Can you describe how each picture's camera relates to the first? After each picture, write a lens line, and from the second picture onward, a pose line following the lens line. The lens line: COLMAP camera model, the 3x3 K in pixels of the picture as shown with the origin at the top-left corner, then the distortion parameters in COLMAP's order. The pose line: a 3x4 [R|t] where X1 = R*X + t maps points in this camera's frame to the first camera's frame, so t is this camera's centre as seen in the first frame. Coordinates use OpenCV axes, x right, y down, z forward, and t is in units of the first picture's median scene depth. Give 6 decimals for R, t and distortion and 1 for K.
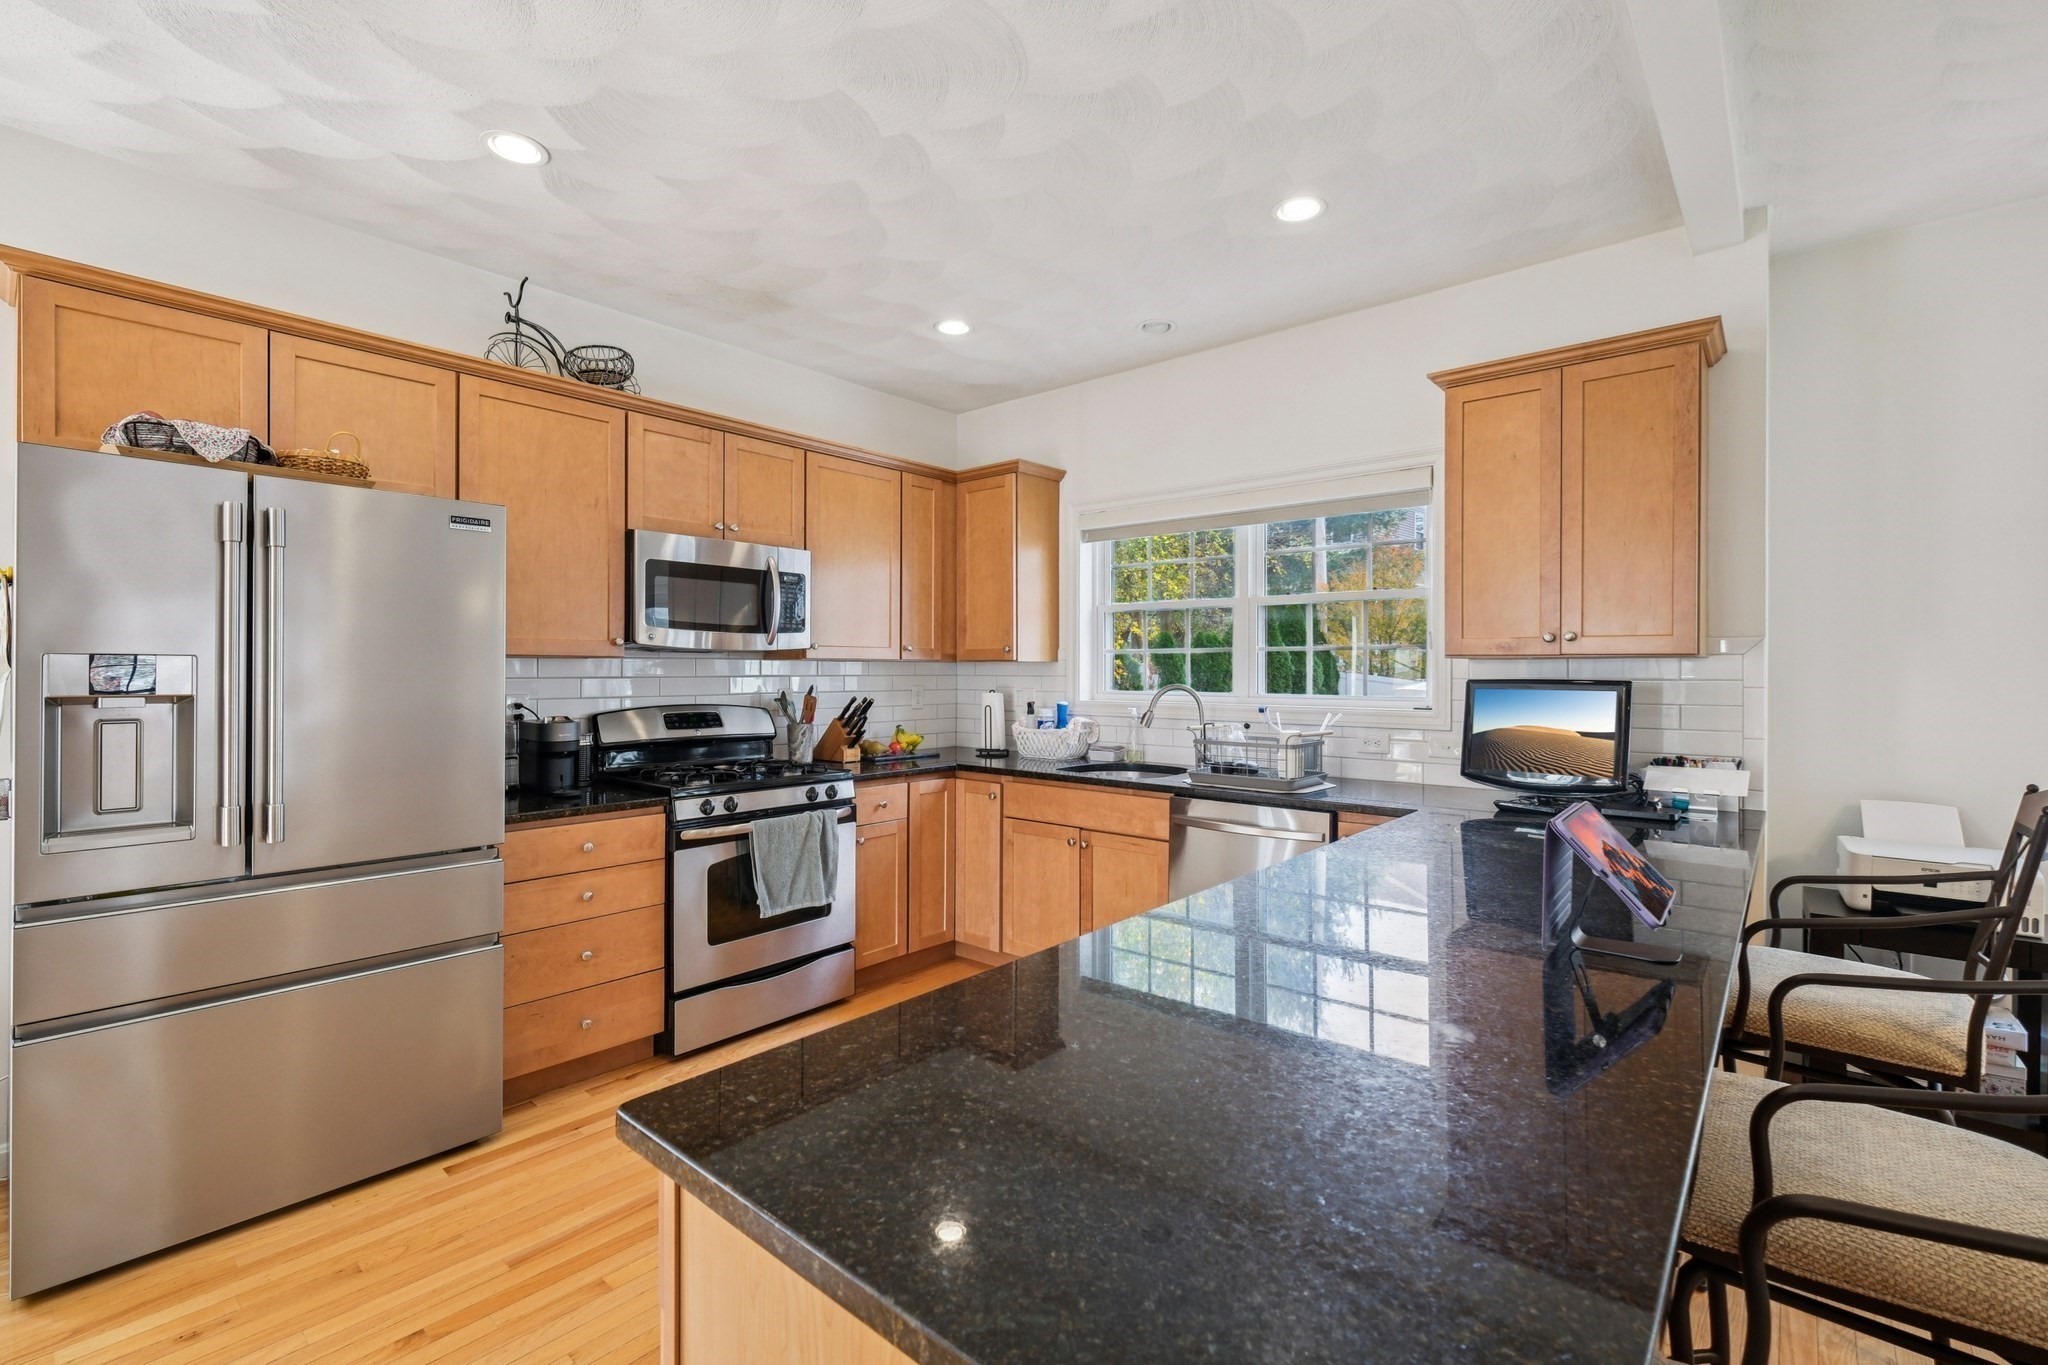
lens RADIAL K [[891.3, 0, 1024.1], [0, 891.3, 668.5], [0, 0, 1]] dist [-0.005178, 0.001569]
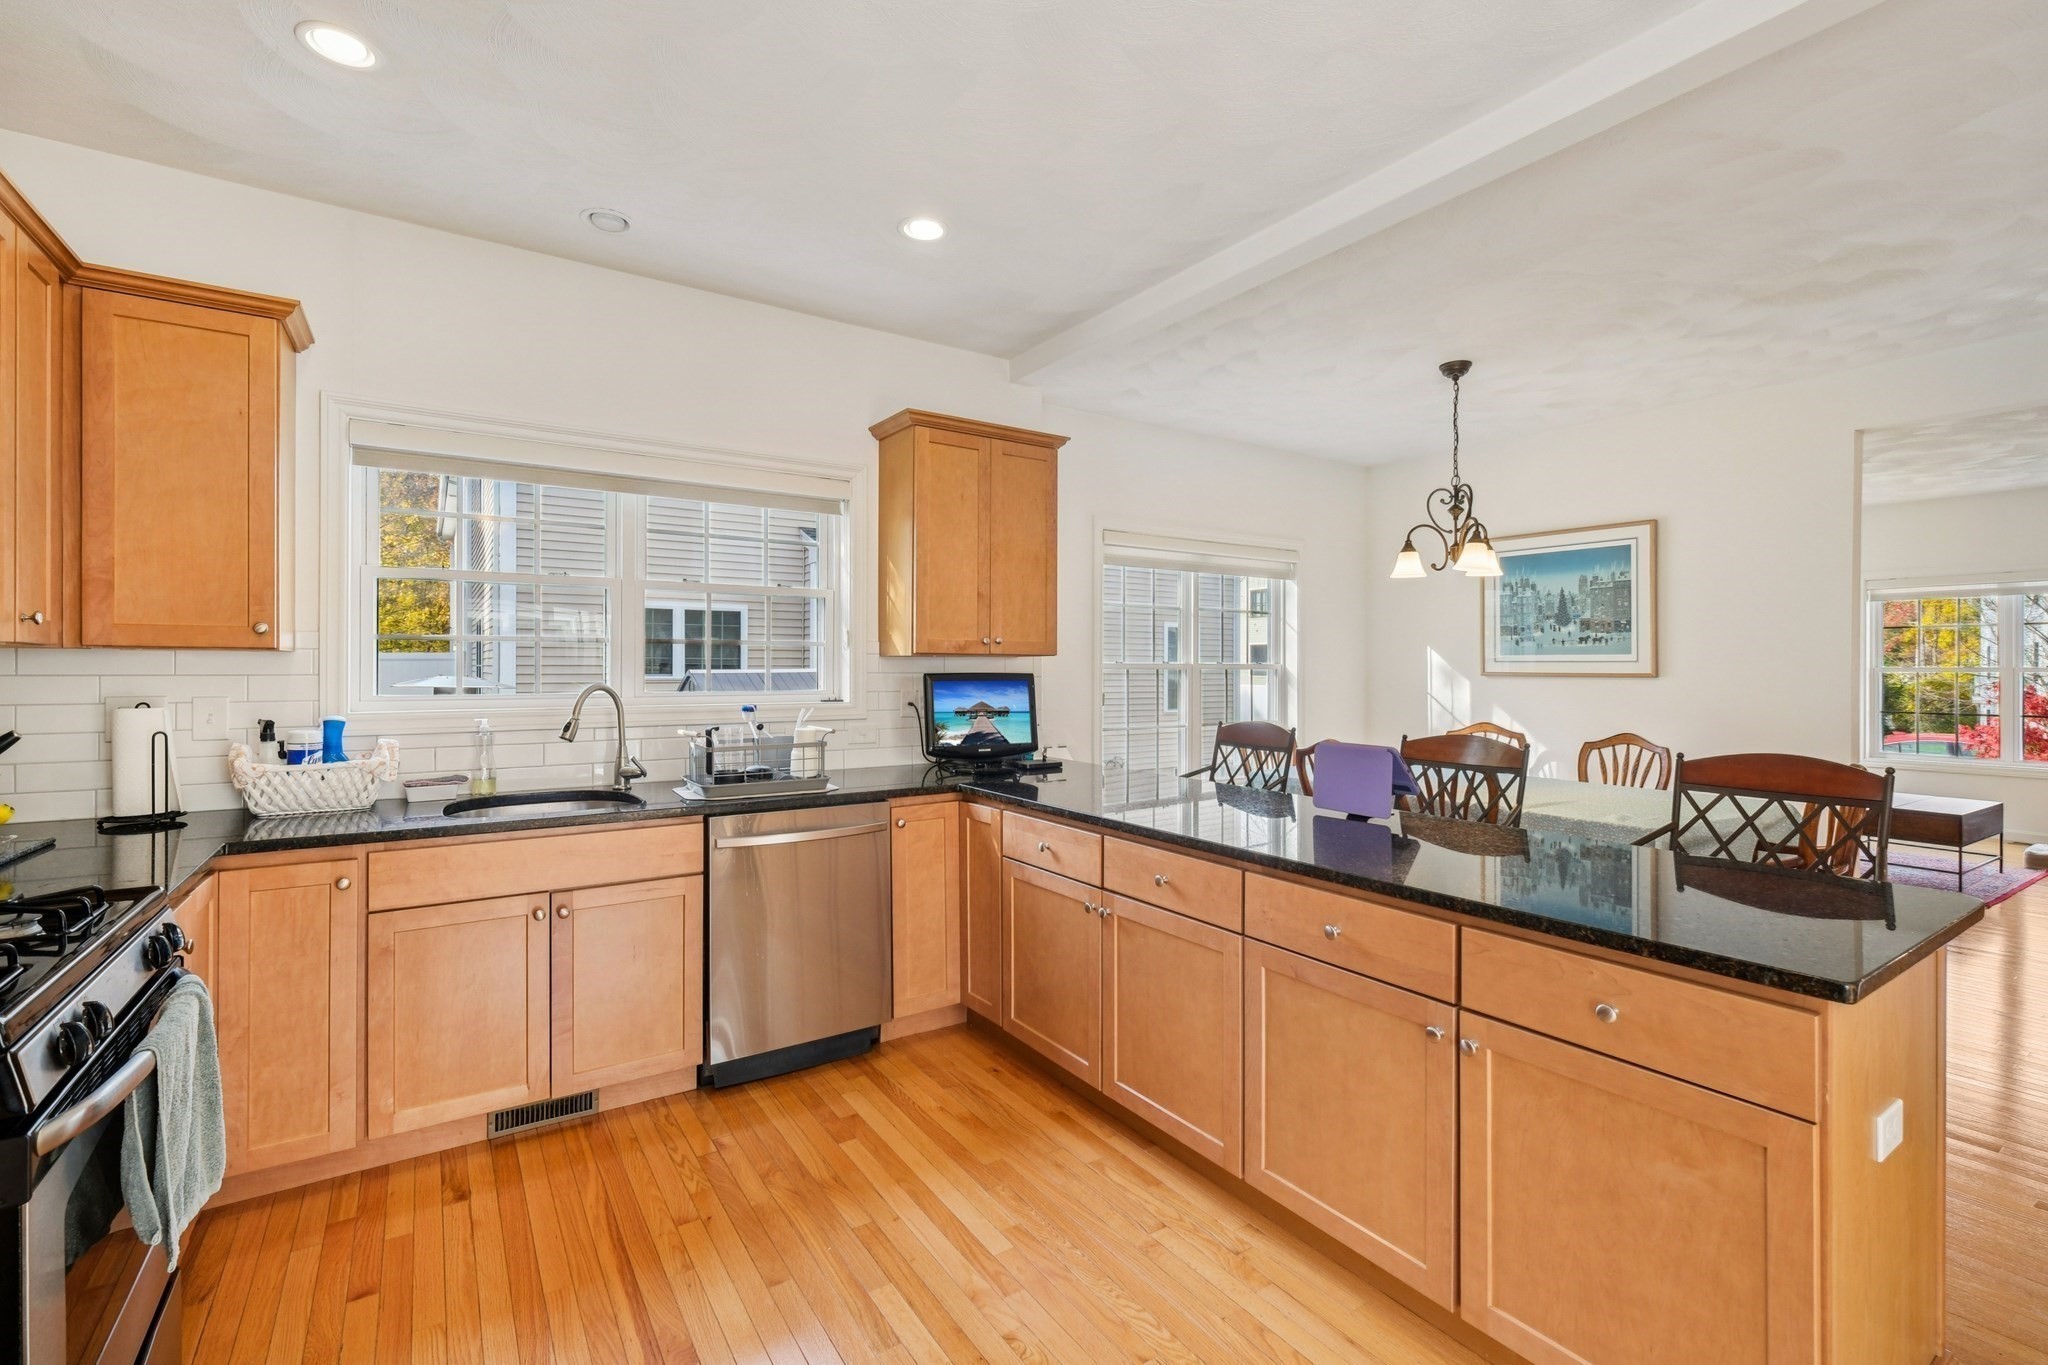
lens RADIAL K [[891.3, 0, 1017.3], [0, 891.3, 668.5], [0, 0, 1]] dist [-0.005178, 0.001569]
pose [[0.264075, -0.005844, 0.964484, -0.547353], [-0.003494, 0.999969, 0.007015, -0.002393], [-0.964496, -0.005222, 0.264047, 0.494625]]
